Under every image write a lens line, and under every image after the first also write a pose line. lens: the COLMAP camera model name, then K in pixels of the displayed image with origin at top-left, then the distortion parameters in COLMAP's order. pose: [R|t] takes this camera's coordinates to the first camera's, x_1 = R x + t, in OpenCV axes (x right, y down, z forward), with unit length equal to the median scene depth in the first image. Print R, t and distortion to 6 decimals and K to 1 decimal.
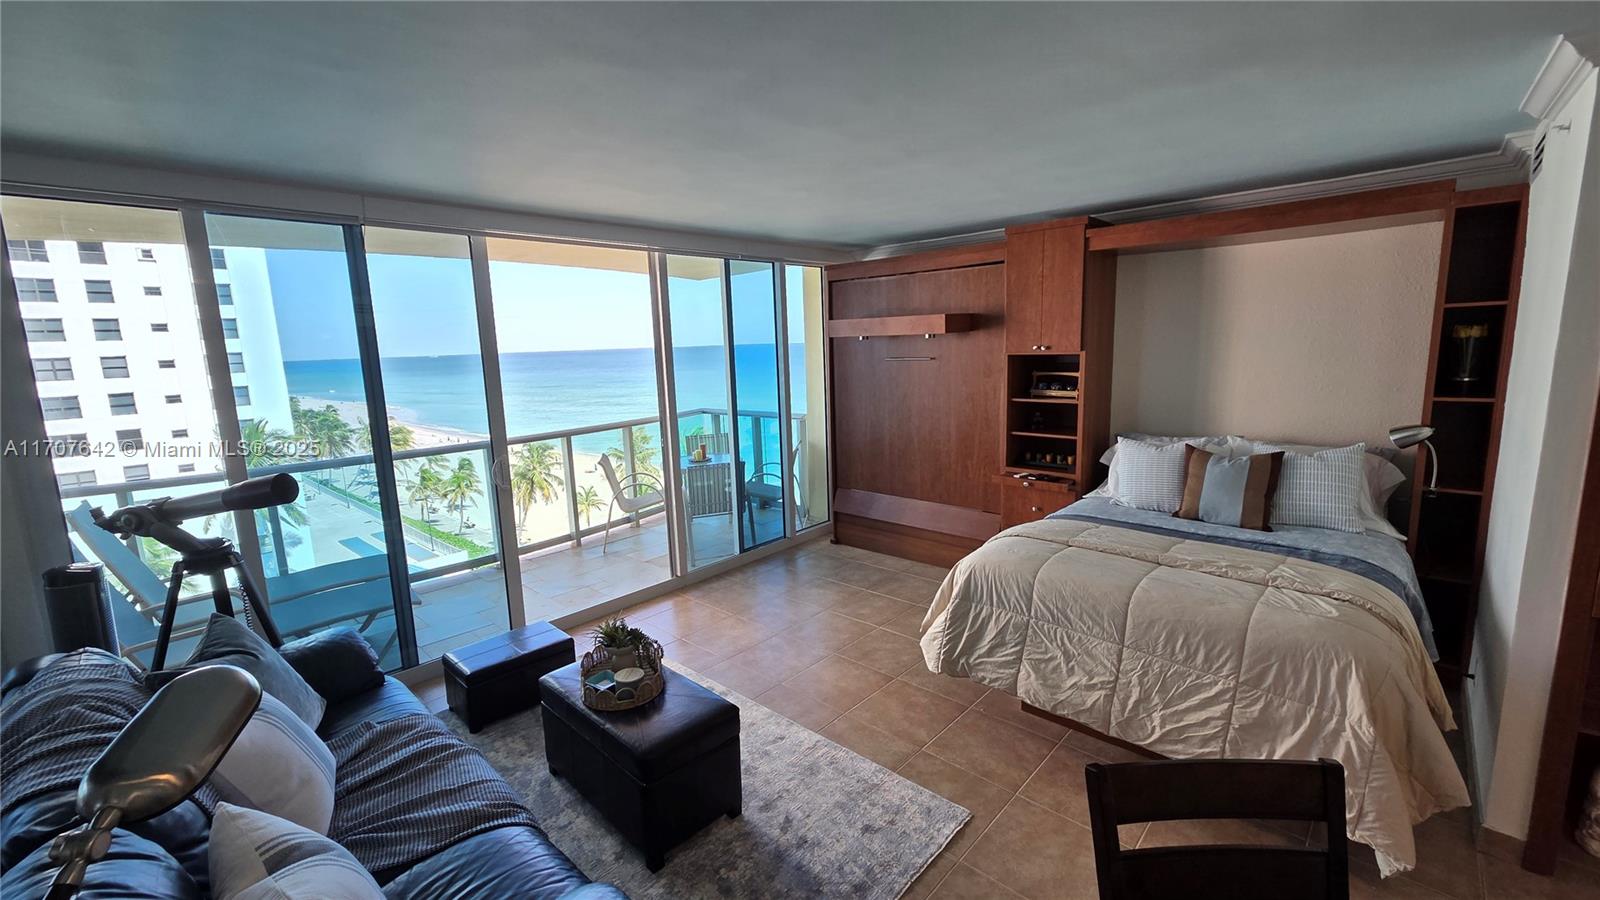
lens RADIAL K [[652.4, 0, 807.3], [0, 652.4, 444.2], [0, 0, 1]] dist [0.007525, -0.001899]
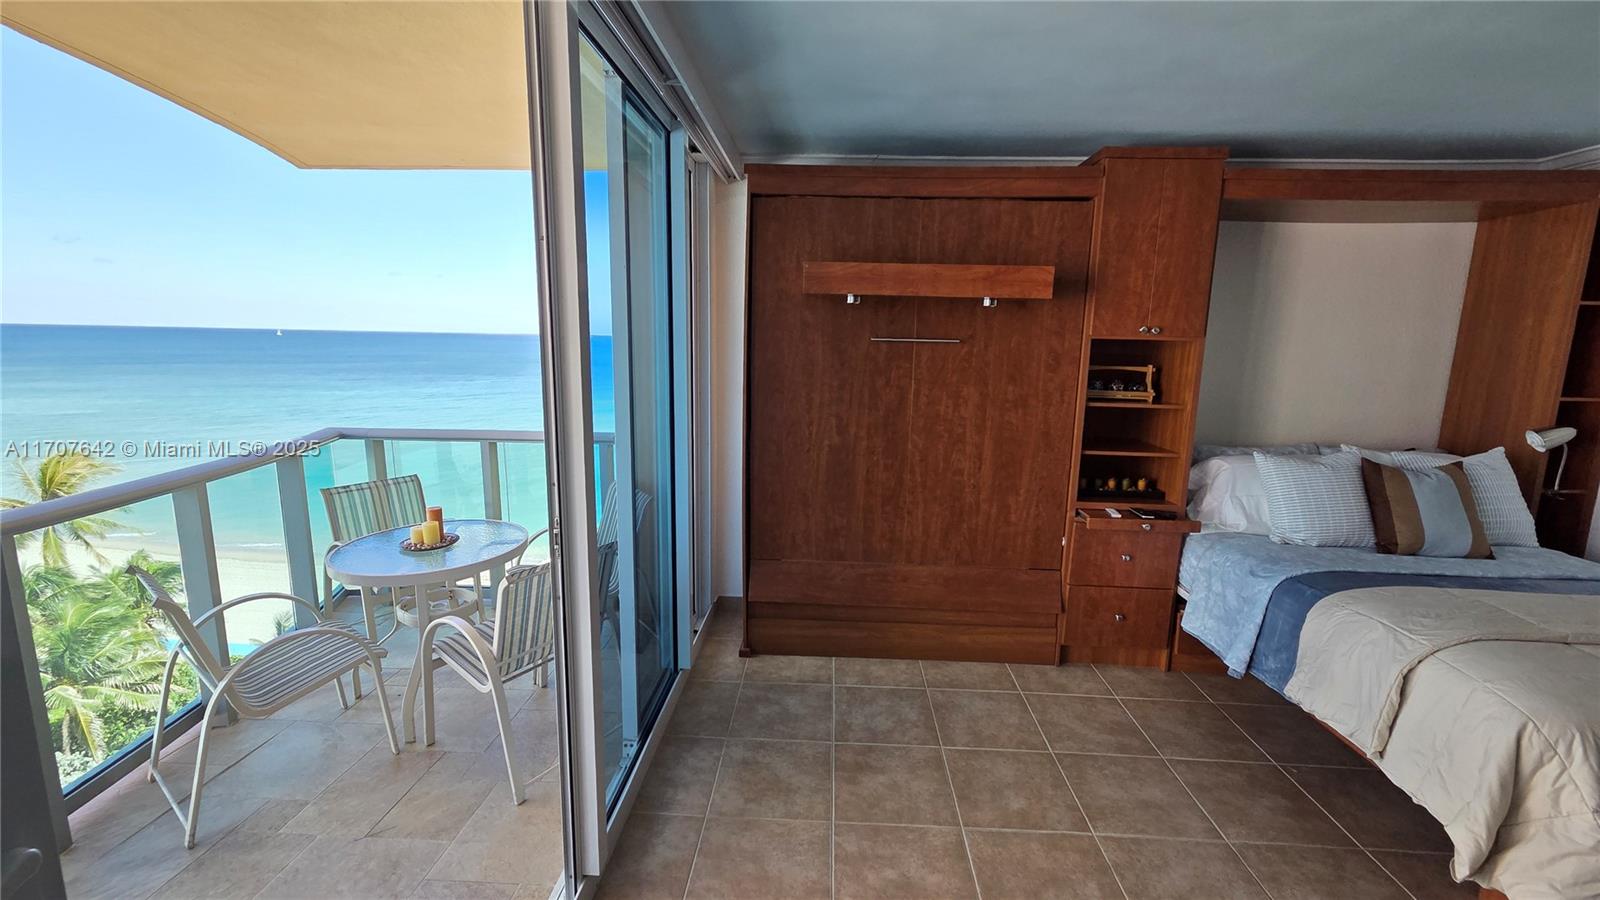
lens RADIAL K [[652.4, 0, 807.7], [0, 652.4, 446.0], [0, 0, 1]] dist [0.007525, -0.001899]
pose [[0.763431, -0.056389, 0.643423, -0.403547], [0.055345, 0.998229, 0.021816, -0.062935], [-0.643514, 0.018955, 0.765199, 0.747263]]
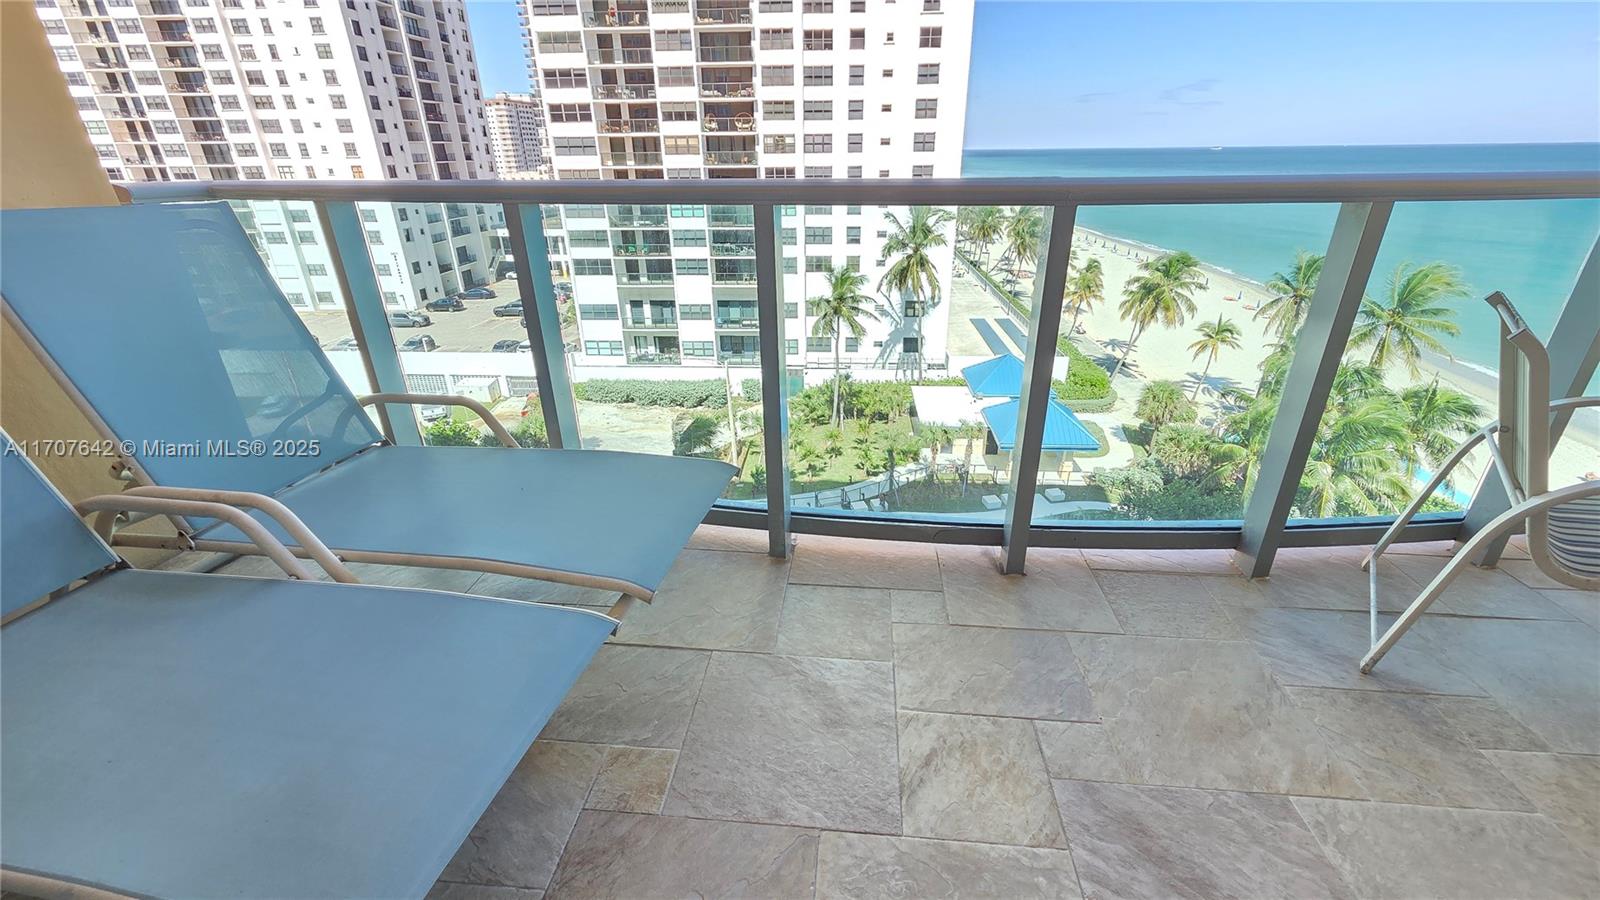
lens RADIAL K [[652.4, 0, 806.7], [0, 652.4, 443.5], [0, 0, 1]] dist [0.007525, -0.001899]
pose [[0.620138, 0.348587, -0.702792, -0.440316], [-0.135939, 0.930051, 0.341358, 0.027924], [0.772625, -0.116152, 0.624147, 0.990075]]
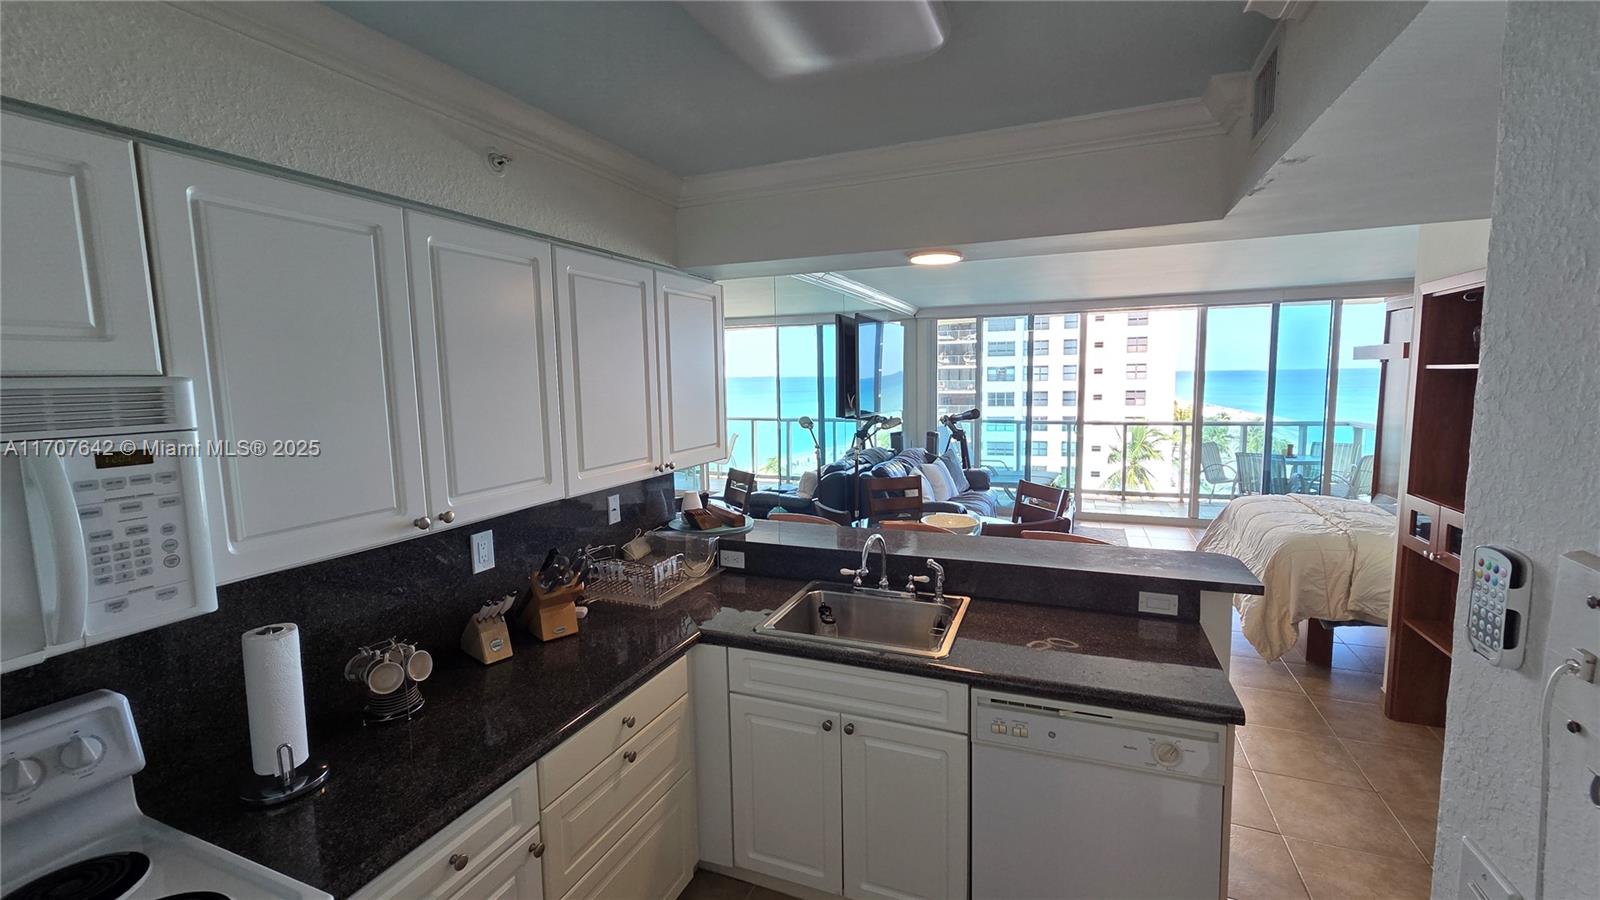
lens RADIAL K [[652.4, 0, 806.7], [0, 652.4, 444.6], [0, 0, 1]] dist [0.007525, -0.001899]
pose [[0.351708, 0.126364, -0.927542, 1.058439], [-0.142274, 0.986552, 0.080455, 0.048903], [0.925235, 0.103669, 0.364957, -0.477211]]
